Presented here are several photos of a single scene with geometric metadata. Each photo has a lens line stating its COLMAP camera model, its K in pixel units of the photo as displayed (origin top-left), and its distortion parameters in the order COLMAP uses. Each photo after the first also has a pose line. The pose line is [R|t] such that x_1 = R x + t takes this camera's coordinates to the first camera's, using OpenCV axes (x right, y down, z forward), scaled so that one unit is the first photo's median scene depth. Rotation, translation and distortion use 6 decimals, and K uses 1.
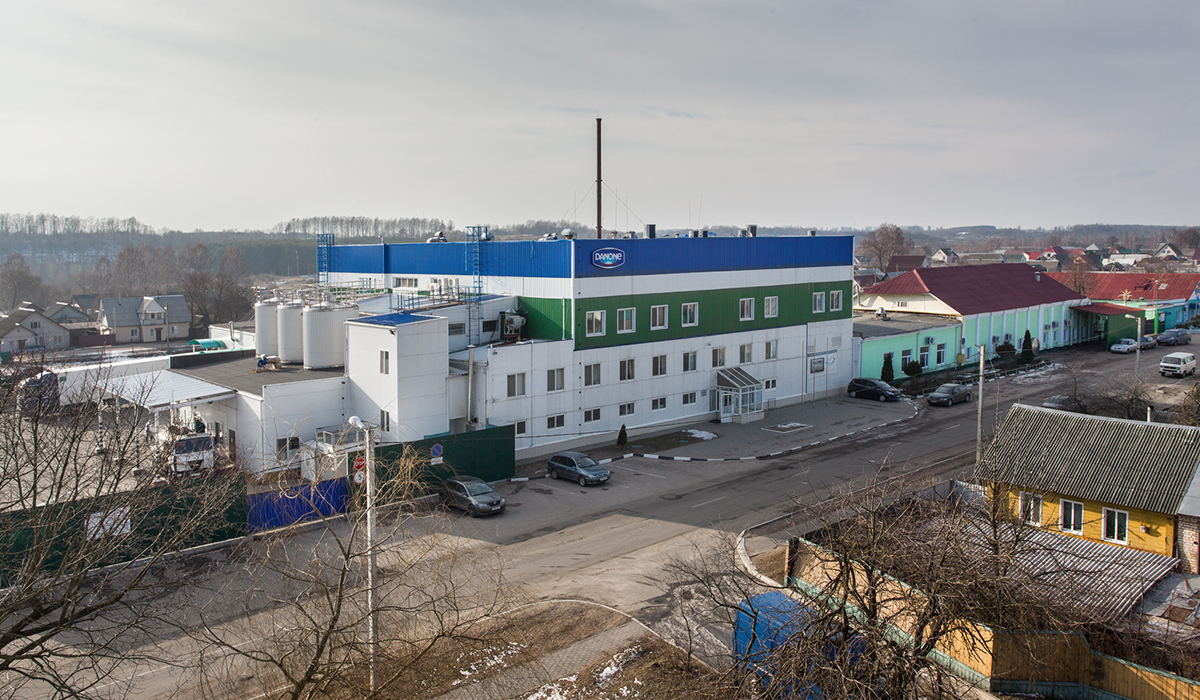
lens RADIAL K [[951.5, 0, 600.0], [0, 951.5, 350.0], [0, 0, 1]] dist [-0.000515, -0.000109]
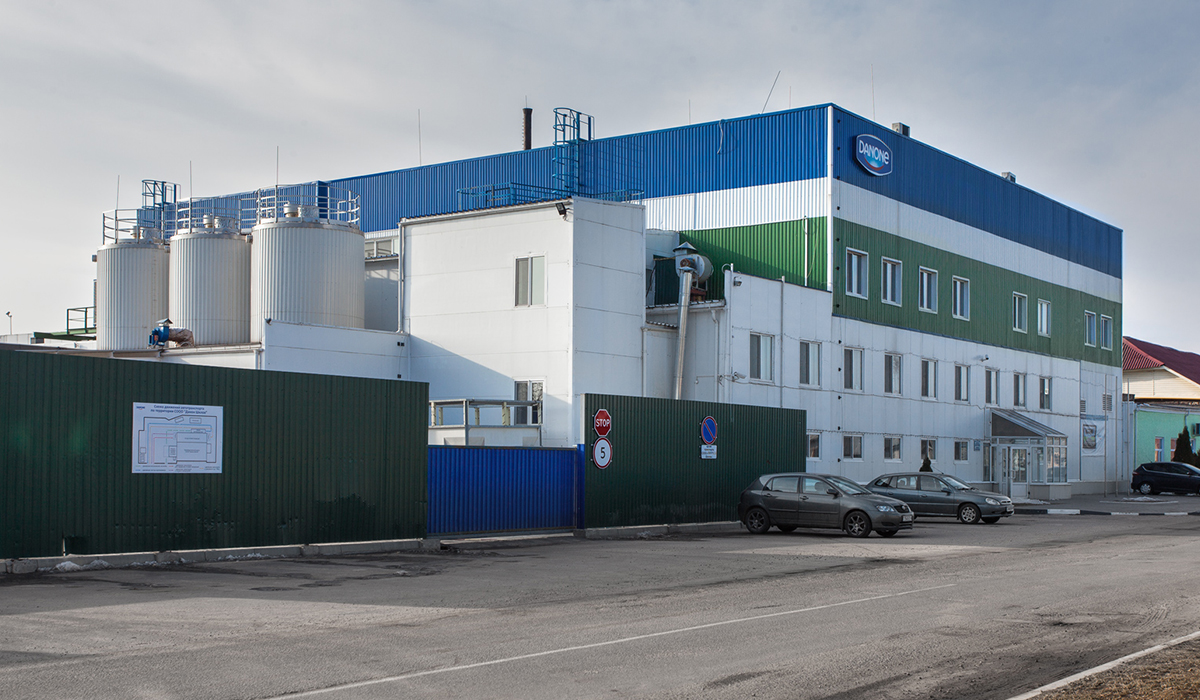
lens RADIAL K [[1520.6, 0, 631.6], [0, 1520.6, 353.0], [0, 0, 1]] dist [-0.001553, 0.002023]
pose [[0.973384, 0.044612, 0.224796, -0.315756], [-0.003204, 0.983424, -0.181292, 0.170158], [-0.229158, 0.175747, 0.957392, 0.229721]]
